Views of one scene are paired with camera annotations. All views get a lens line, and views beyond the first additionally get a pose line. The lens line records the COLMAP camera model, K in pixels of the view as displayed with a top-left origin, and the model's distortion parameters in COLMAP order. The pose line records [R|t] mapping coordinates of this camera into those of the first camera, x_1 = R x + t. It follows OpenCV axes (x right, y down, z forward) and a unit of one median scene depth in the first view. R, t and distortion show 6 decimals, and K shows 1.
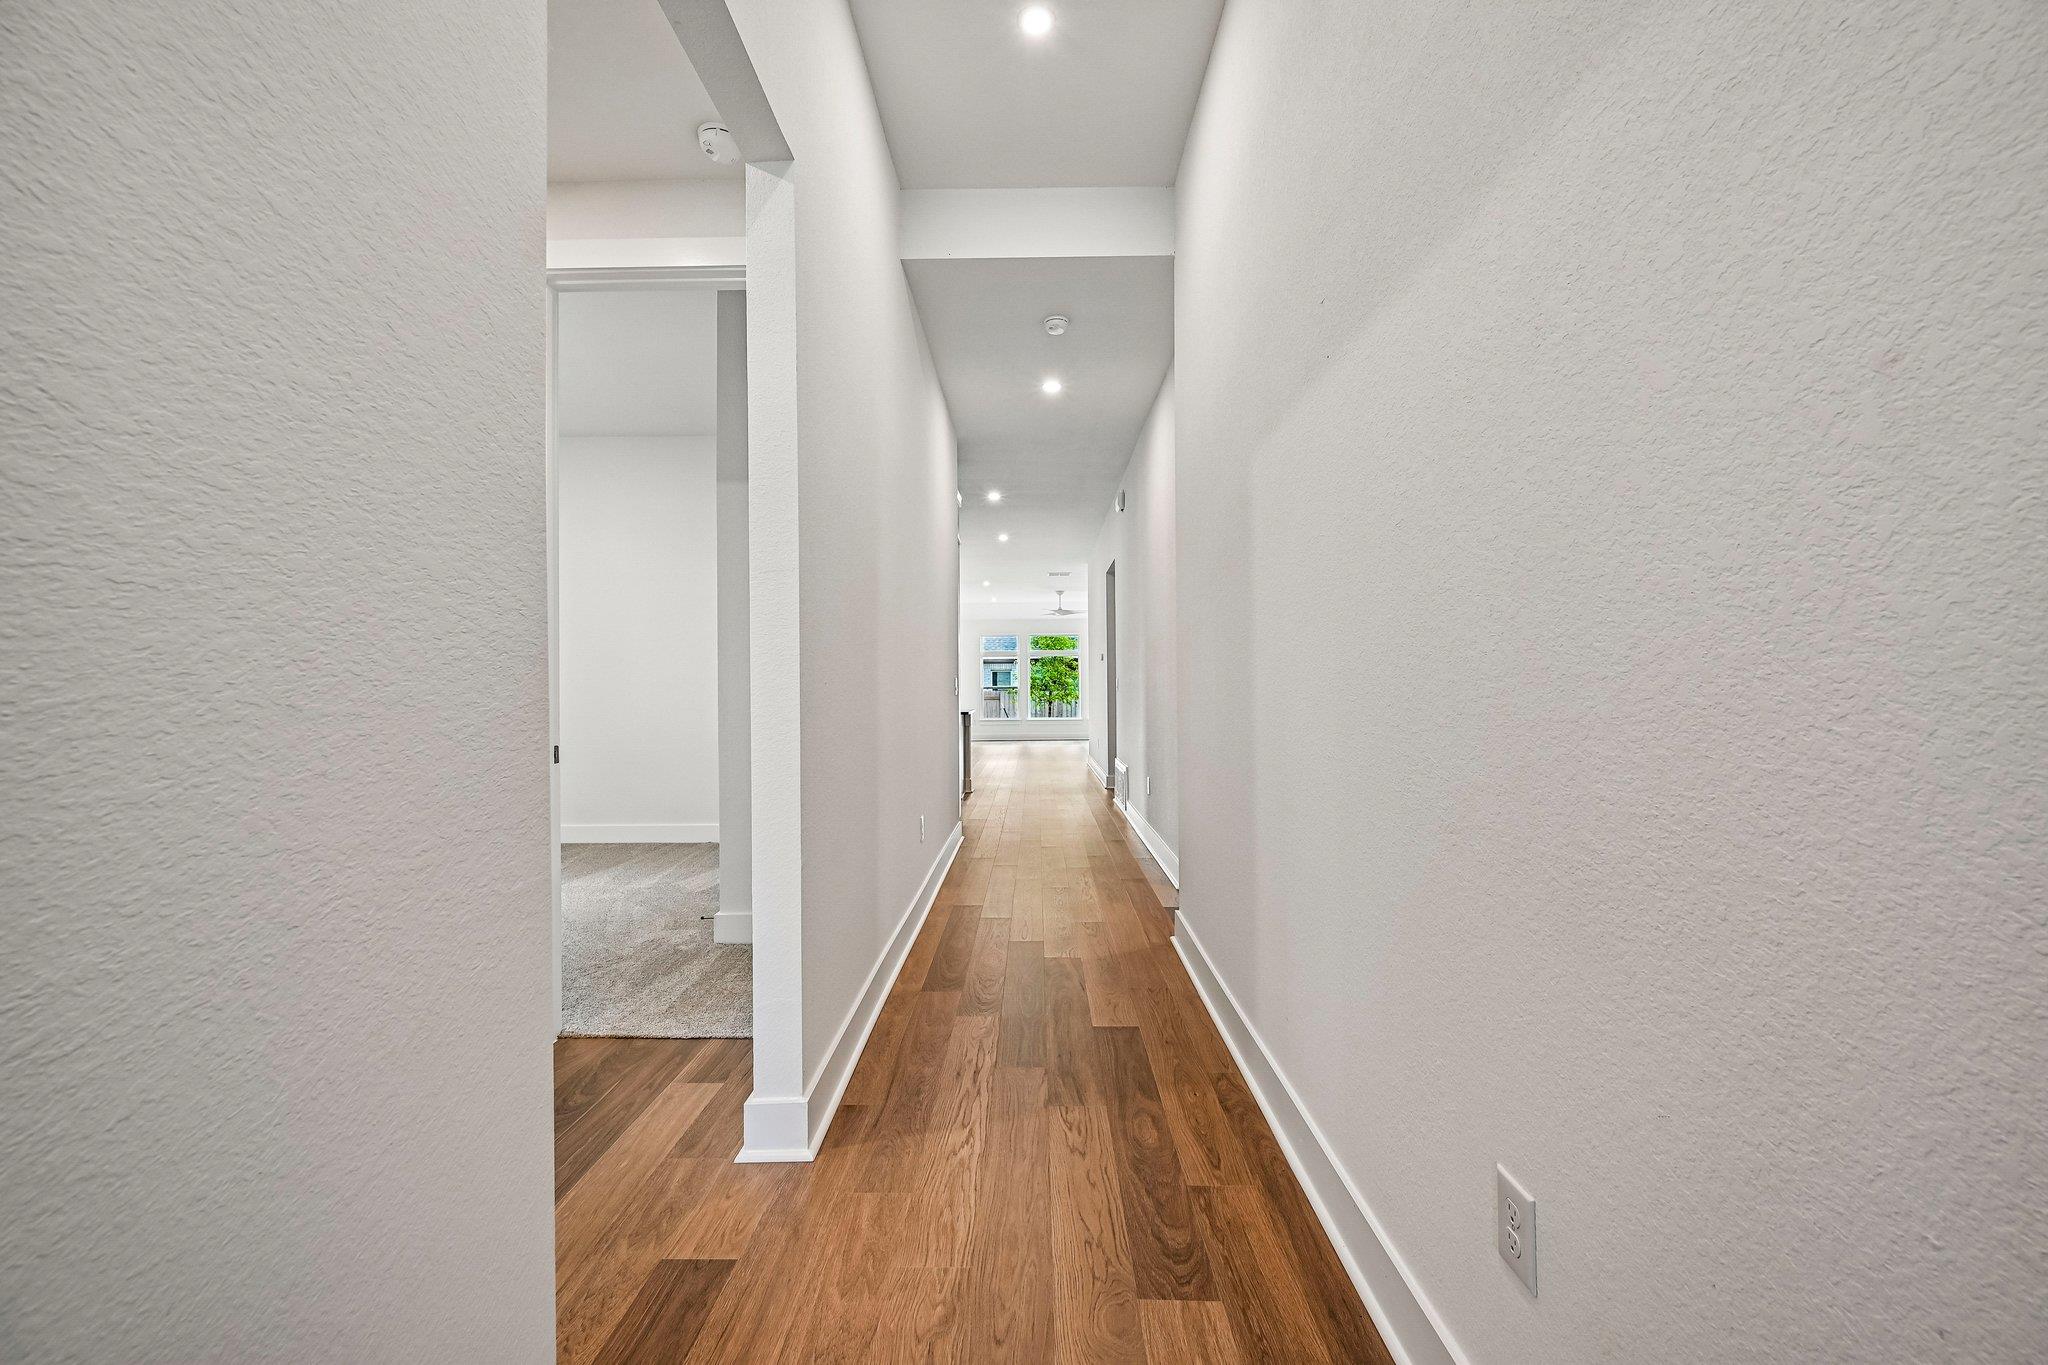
lens RADIAL K [[805.1, 0, 1024.0], [0, 805.1, 682.5], [0, 0, 1]] dist [-0.000329, 0.000733]
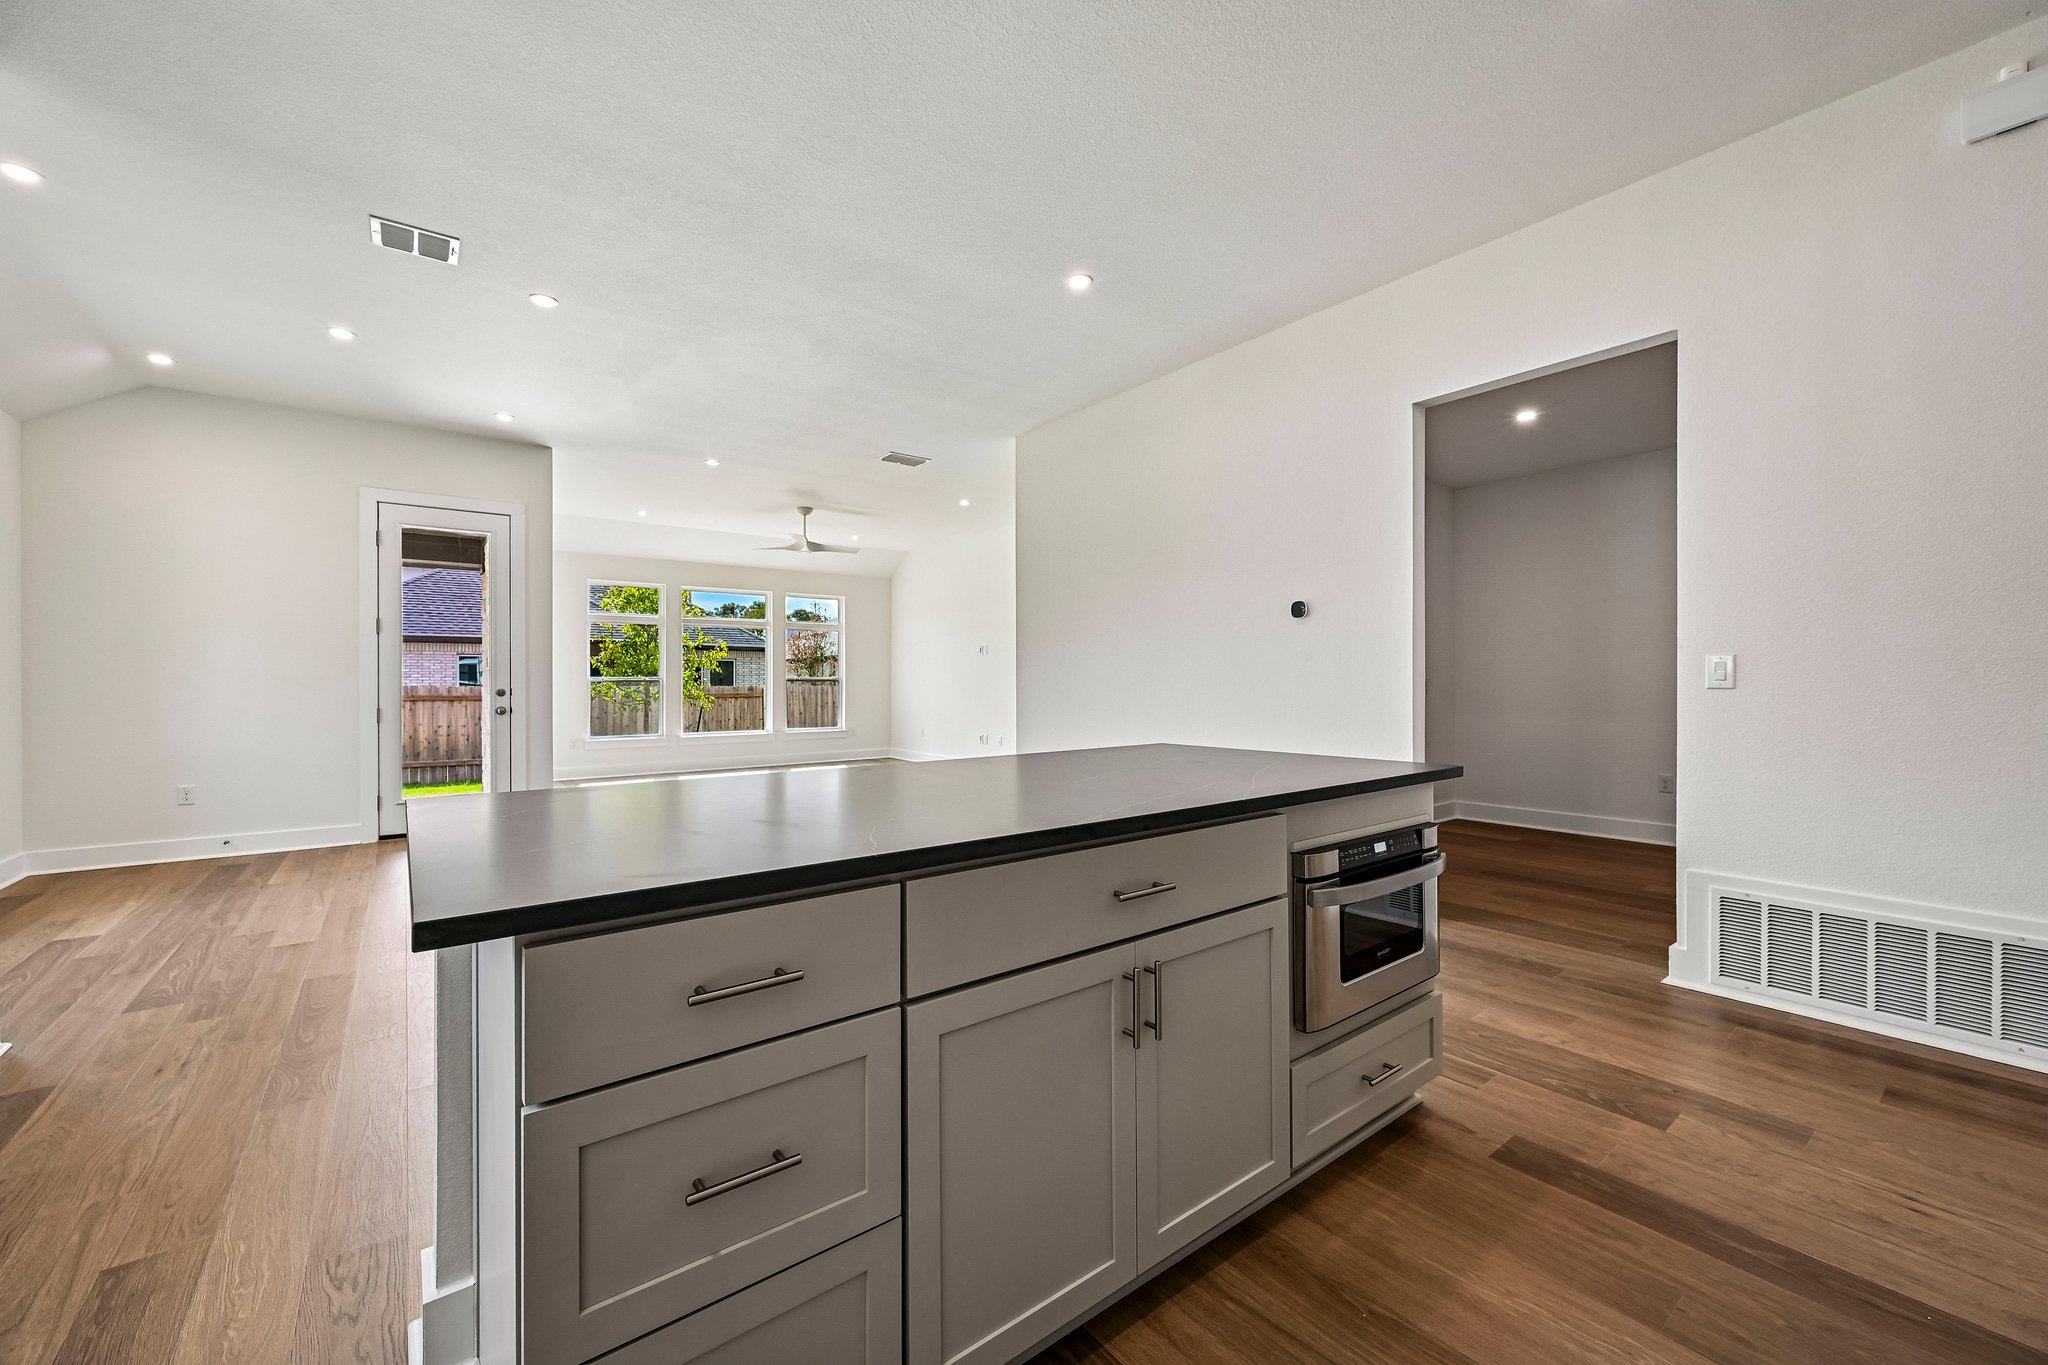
lens RADIAL K [[805.1, 0, 1024.0], [0, 805.1, 682.5], [0, 0, 1]] dist [-0.000329, 0.000733]
pose [[0.787307, 0.001857, 0.616558, -0.150035], [-0.006999, 0.999958, 0.005926, 0.002387], [-0.616521, -0.008981, 0.787287, 0.391702]]
